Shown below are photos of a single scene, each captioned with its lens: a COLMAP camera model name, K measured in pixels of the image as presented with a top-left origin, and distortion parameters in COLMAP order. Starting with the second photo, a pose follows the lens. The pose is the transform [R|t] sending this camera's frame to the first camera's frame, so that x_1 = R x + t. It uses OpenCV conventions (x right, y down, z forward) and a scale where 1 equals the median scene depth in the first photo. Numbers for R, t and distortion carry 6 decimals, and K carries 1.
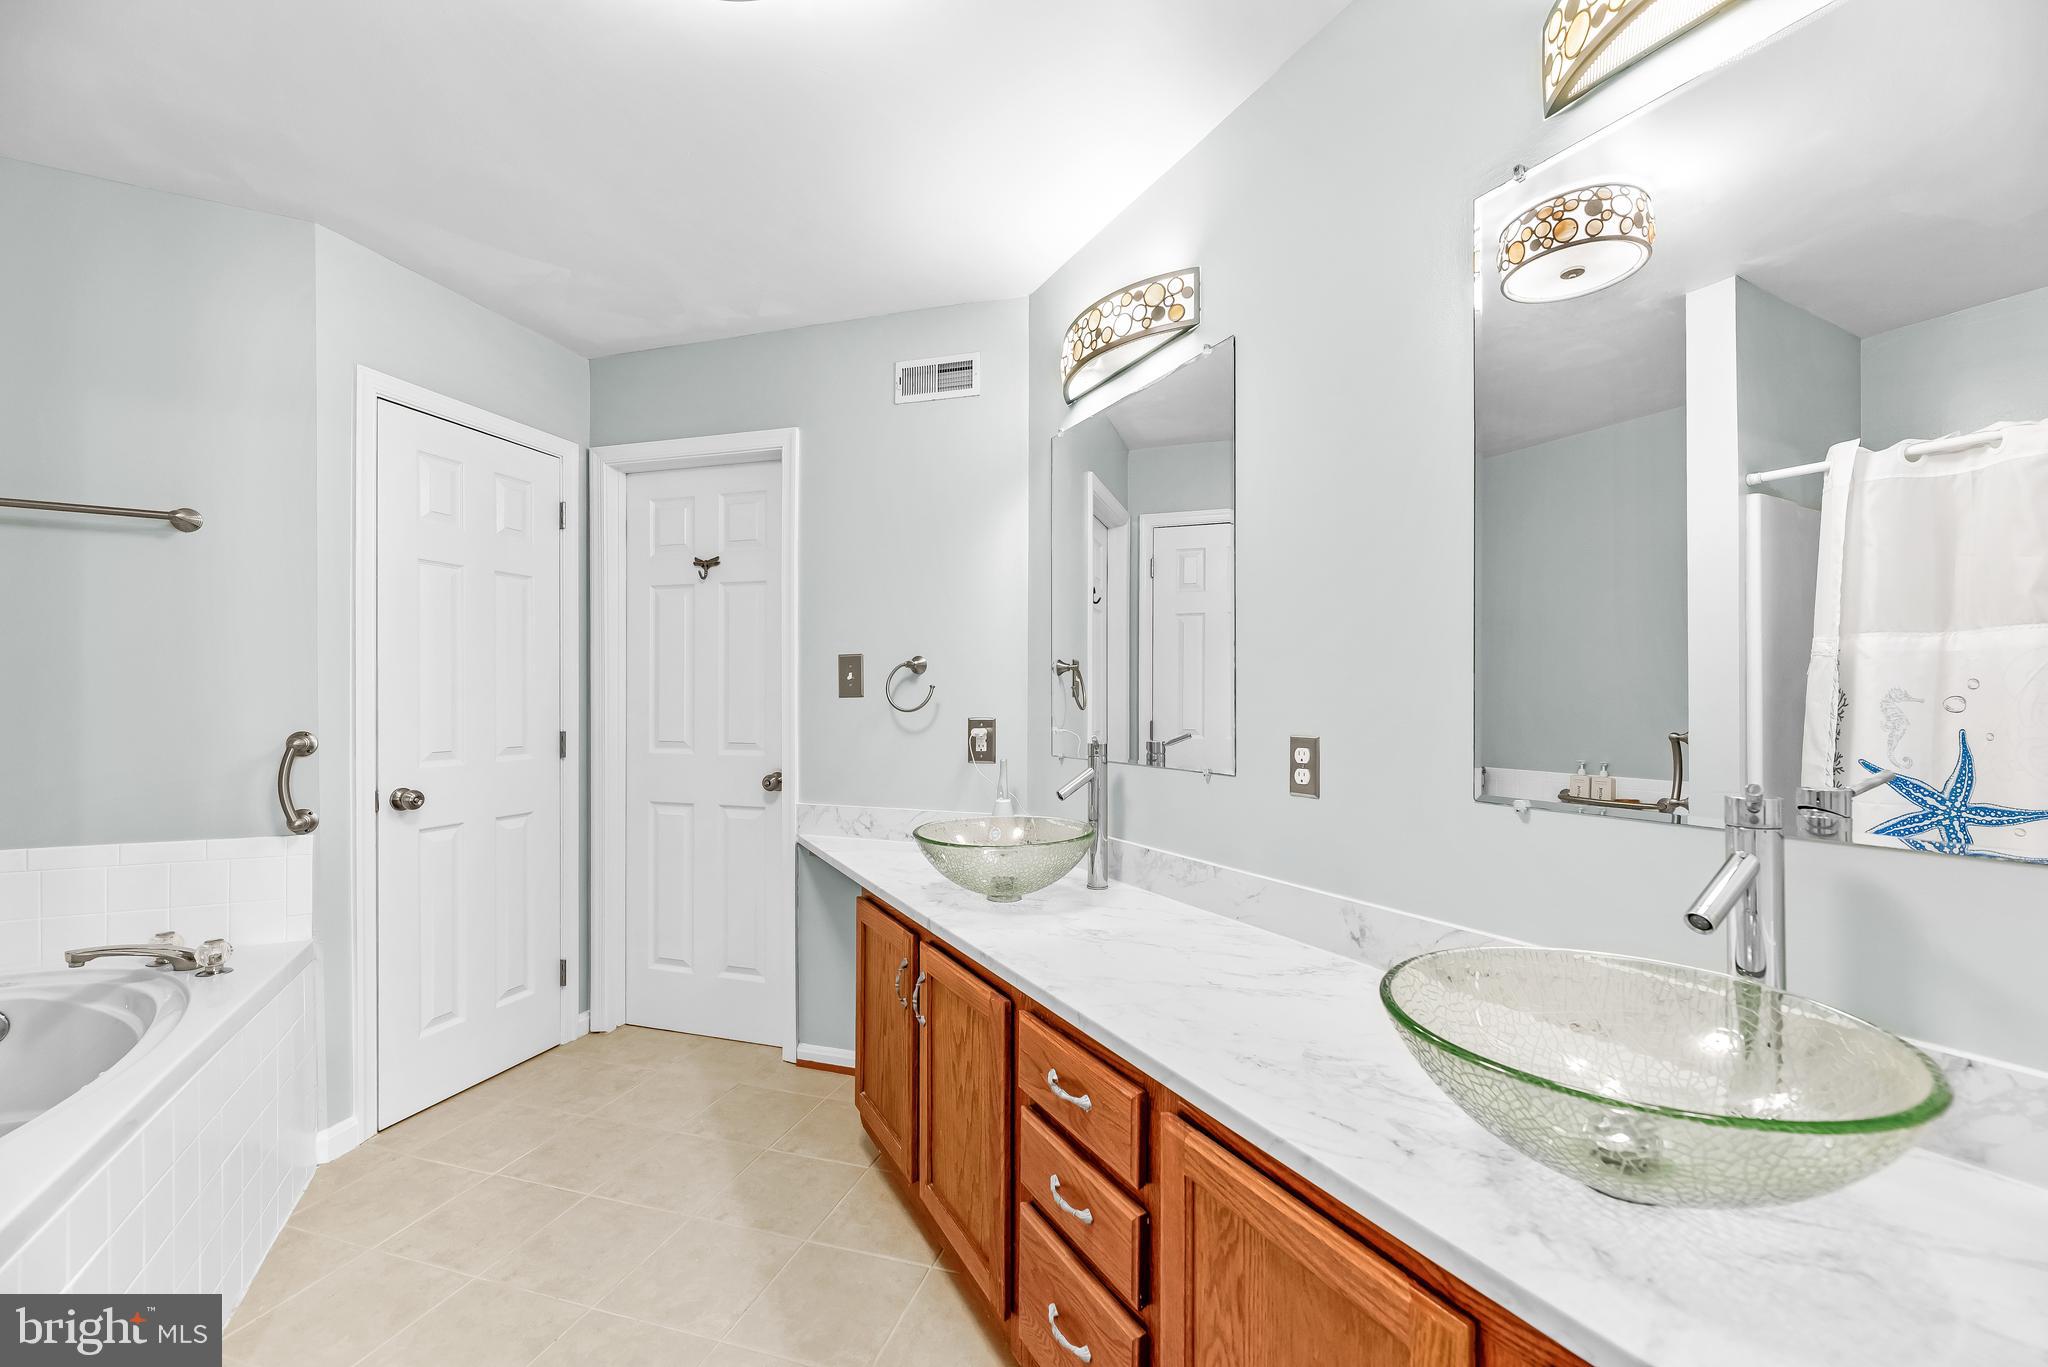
lens RADIAL K [[828.2, 0, 1021.6], [0, 828.2, 699.7], [0, 0, 1]] dist [-0.000246, -0.000804]
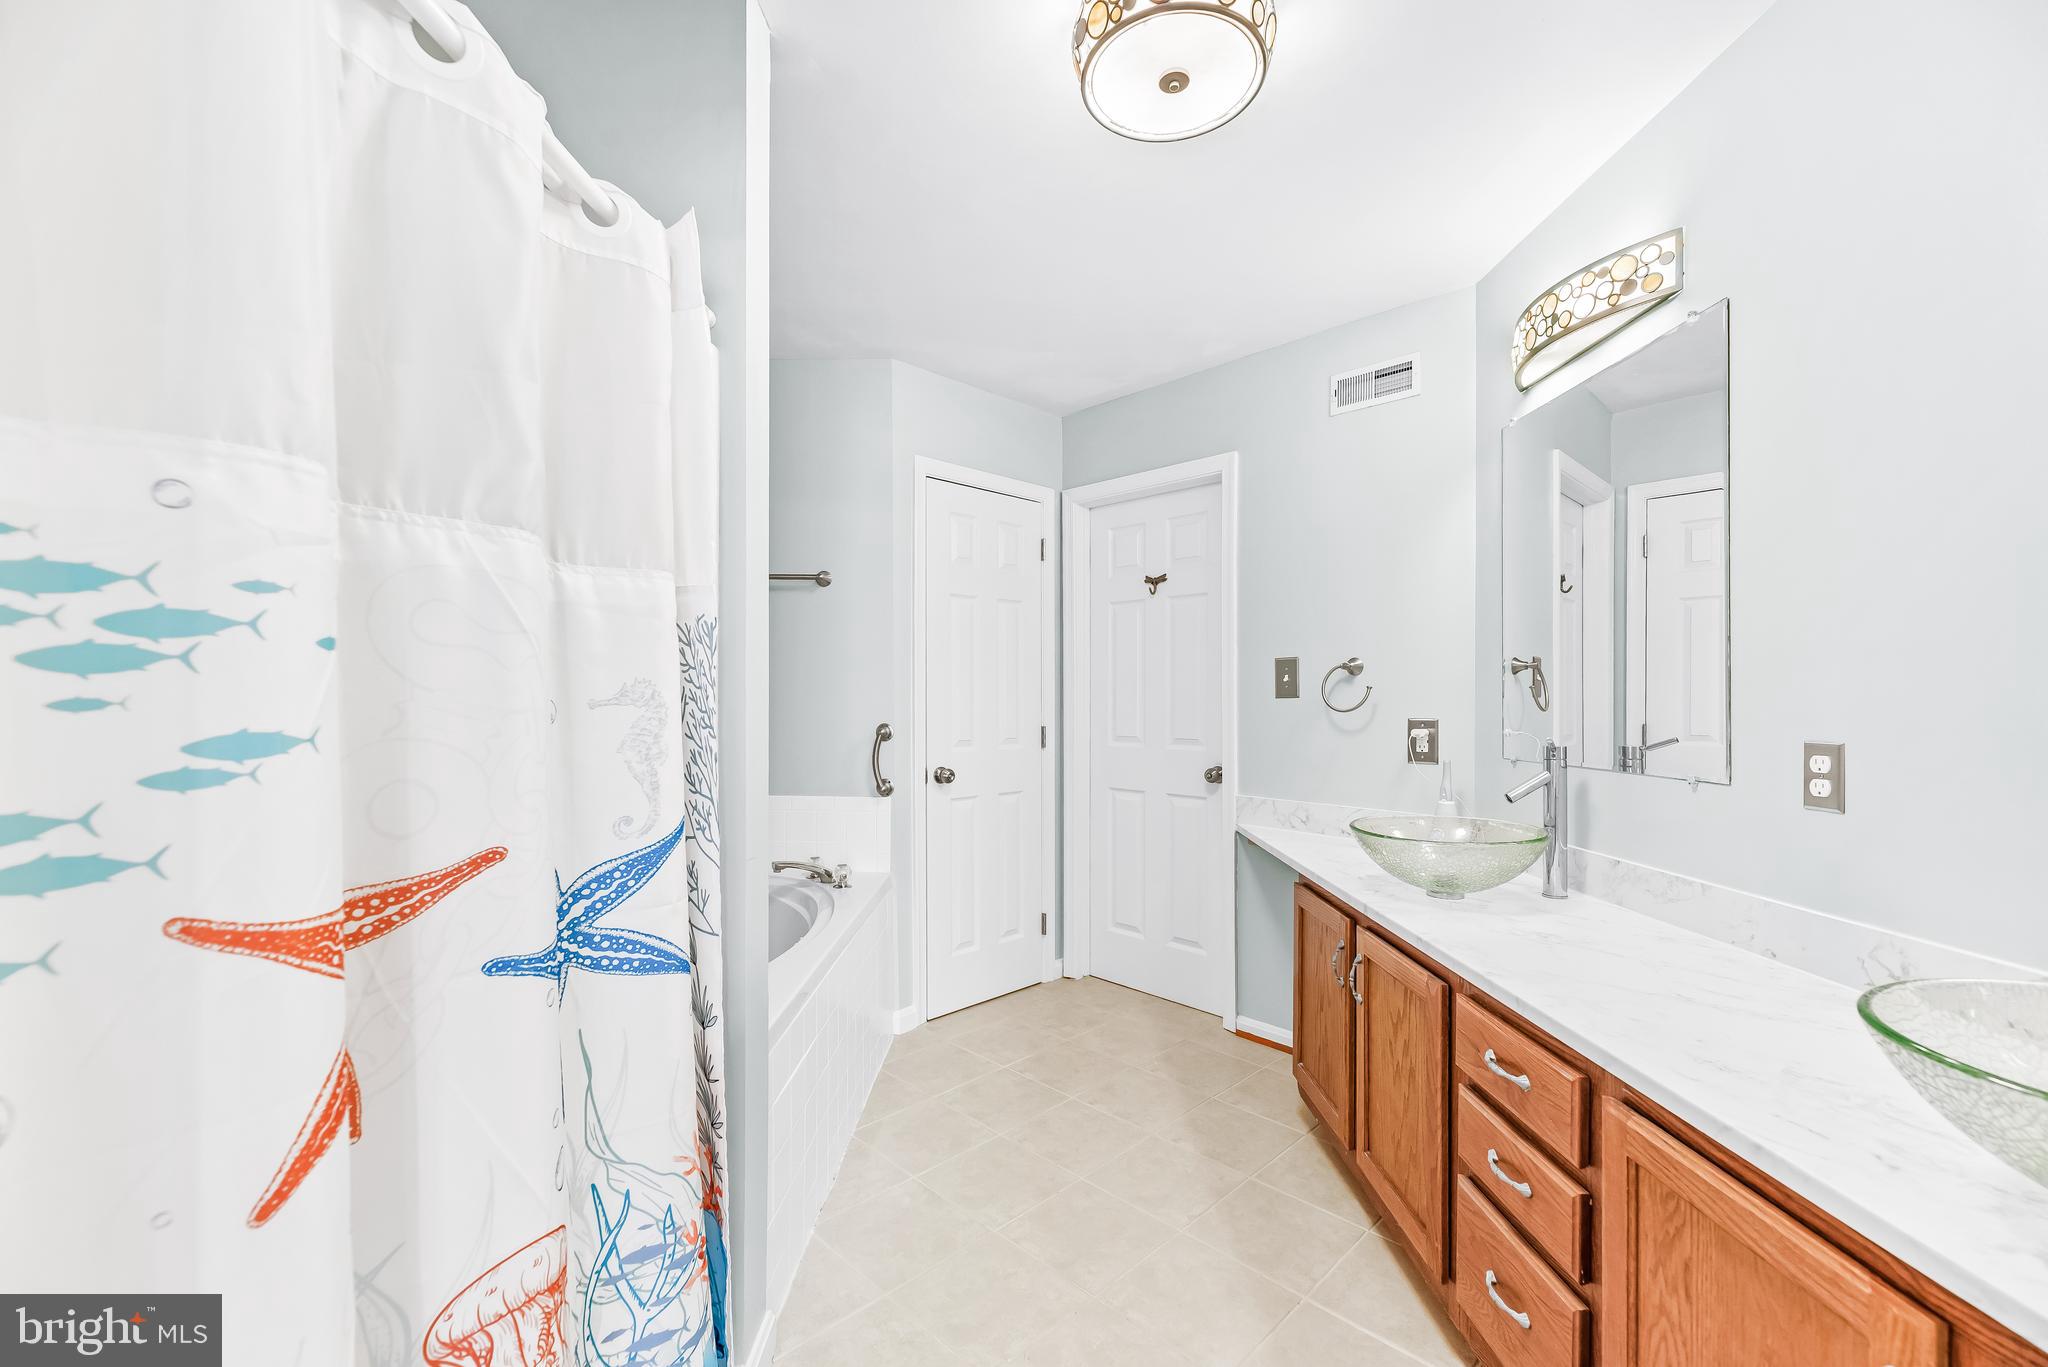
lens RADIAL K [[828.2, 0, 1021.6], [0, 828.2, 699.7], [0, 0, 1]] dist [-0.000246, -0.000804]
pose [[0.874373, -0.001157, -0.485254, 0.018137], [0.001496, 0.999999, 0.000311, -0.002241], [0.485253, -0.000999, 0.874373, -0.143897]]
